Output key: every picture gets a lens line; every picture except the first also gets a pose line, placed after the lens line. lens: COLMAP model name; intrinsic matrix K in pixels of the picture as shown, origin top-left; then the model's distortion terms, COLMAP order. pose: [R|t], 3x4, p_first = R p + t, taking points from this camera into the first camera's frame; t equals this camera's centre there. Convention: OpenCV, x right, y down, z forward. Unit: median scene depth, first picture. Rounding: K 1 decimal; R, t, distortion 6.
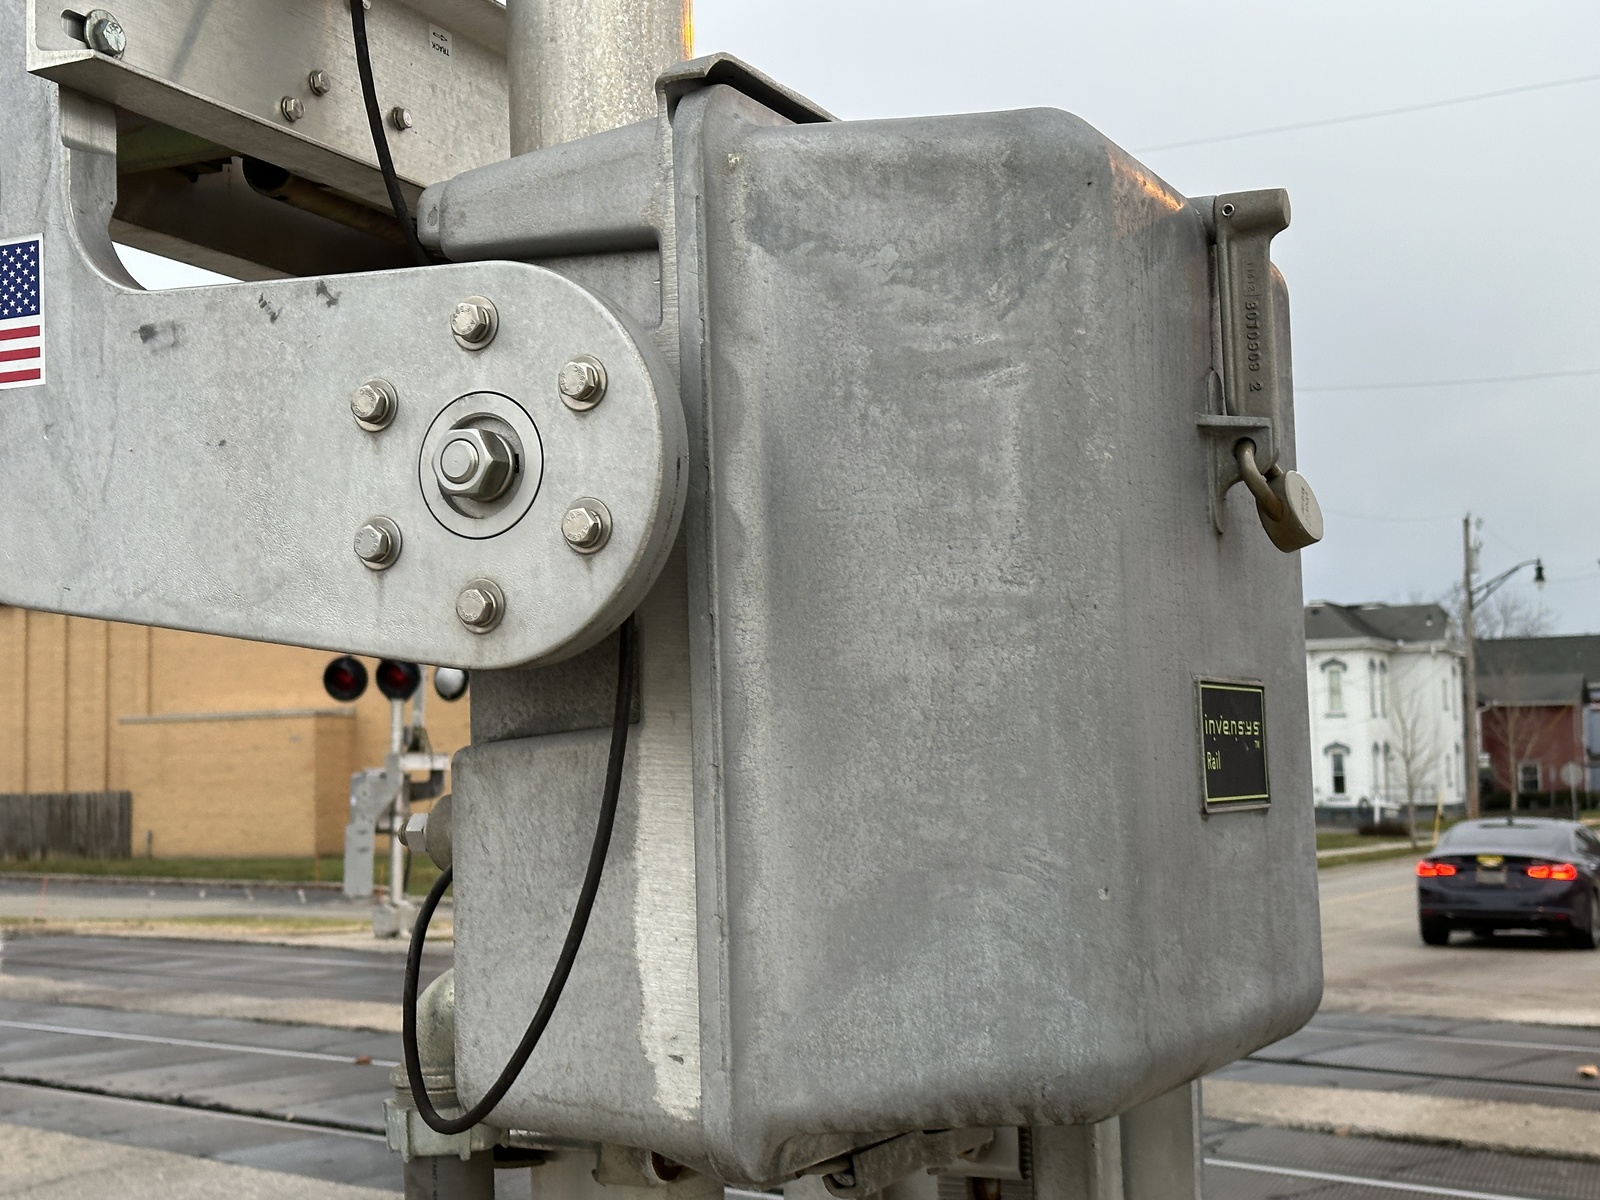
lens RADIAL K [[2212.8, 0, 783.9], [0, 2212.8, 607.2], [0, 0, 1]] dist [0.170648, 0.000000]
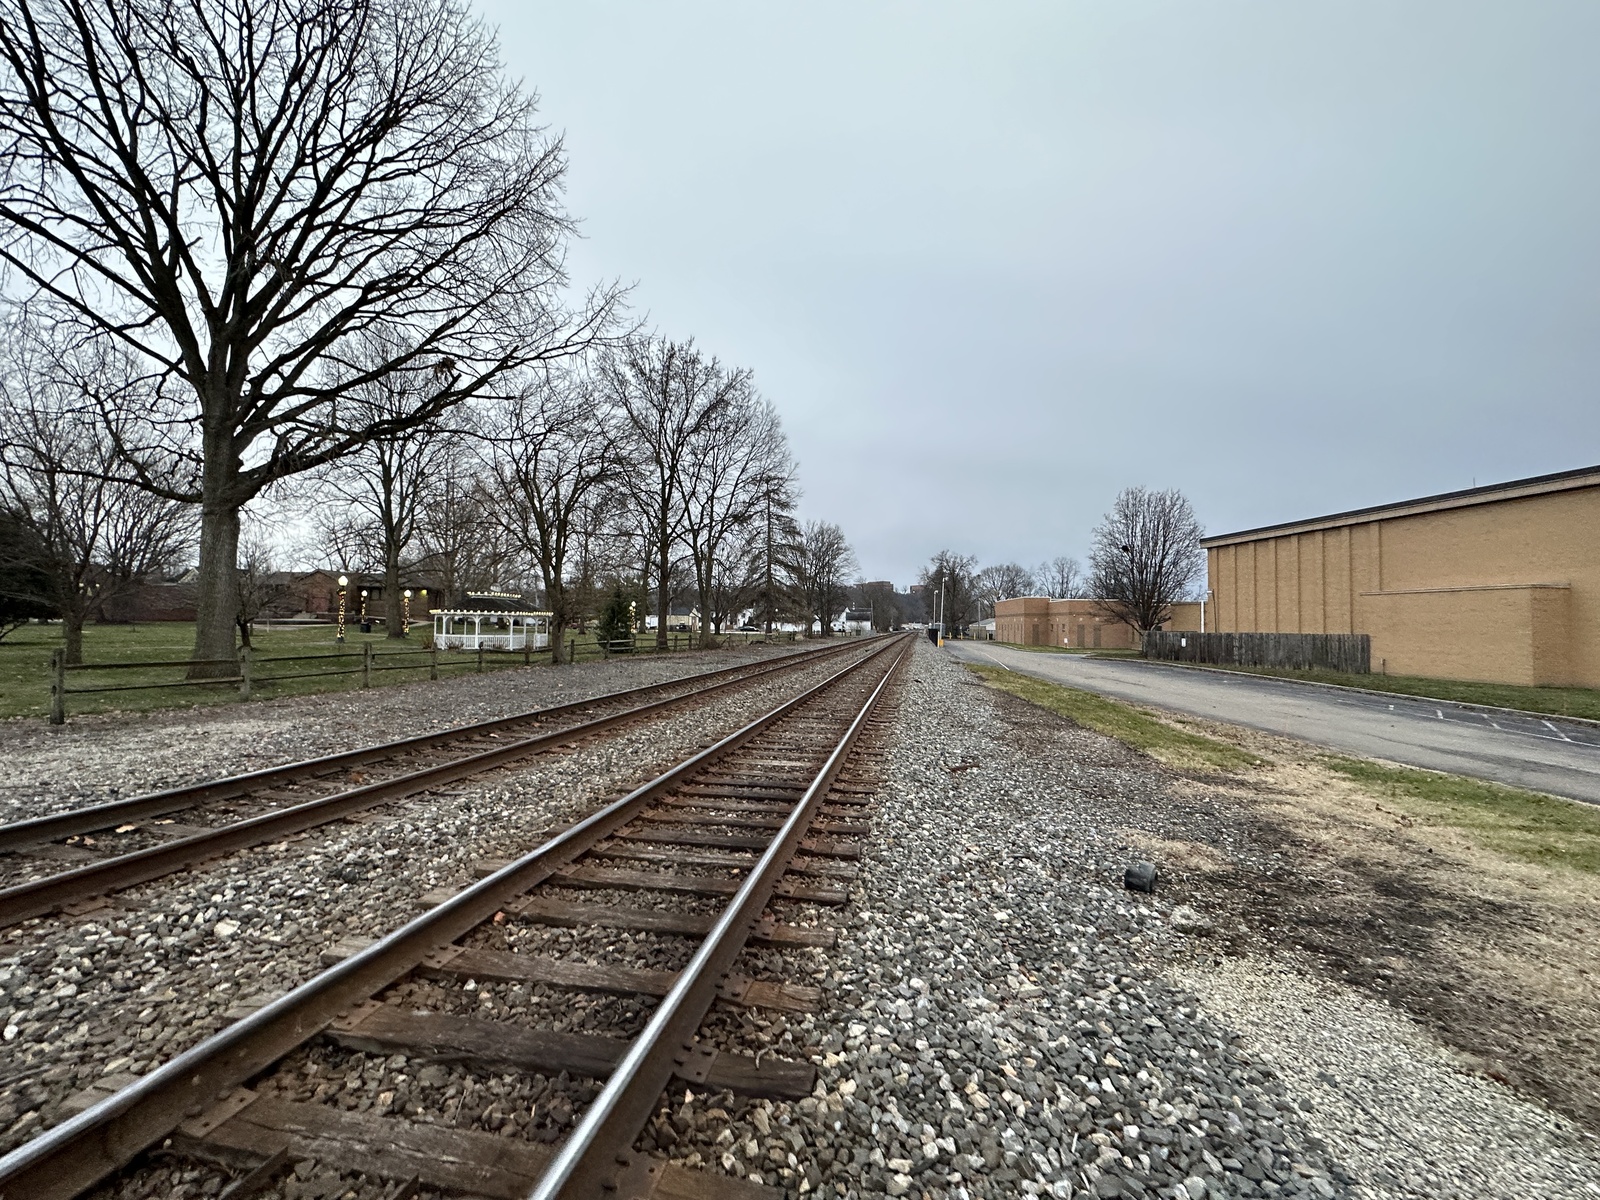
lens RADIAL K [[635.9, 0, 785.1], [0, 635.9, 607.9], [0, 0, 1]] dist [-0.004034, 0.000114]
pose [[0.528481, -0.001682, -0.848943, -0.114057], [0.044375, 0.998686, 0.025646, 0.028275], [0.847785, -0.051226, 0.527861, 0.361967]]
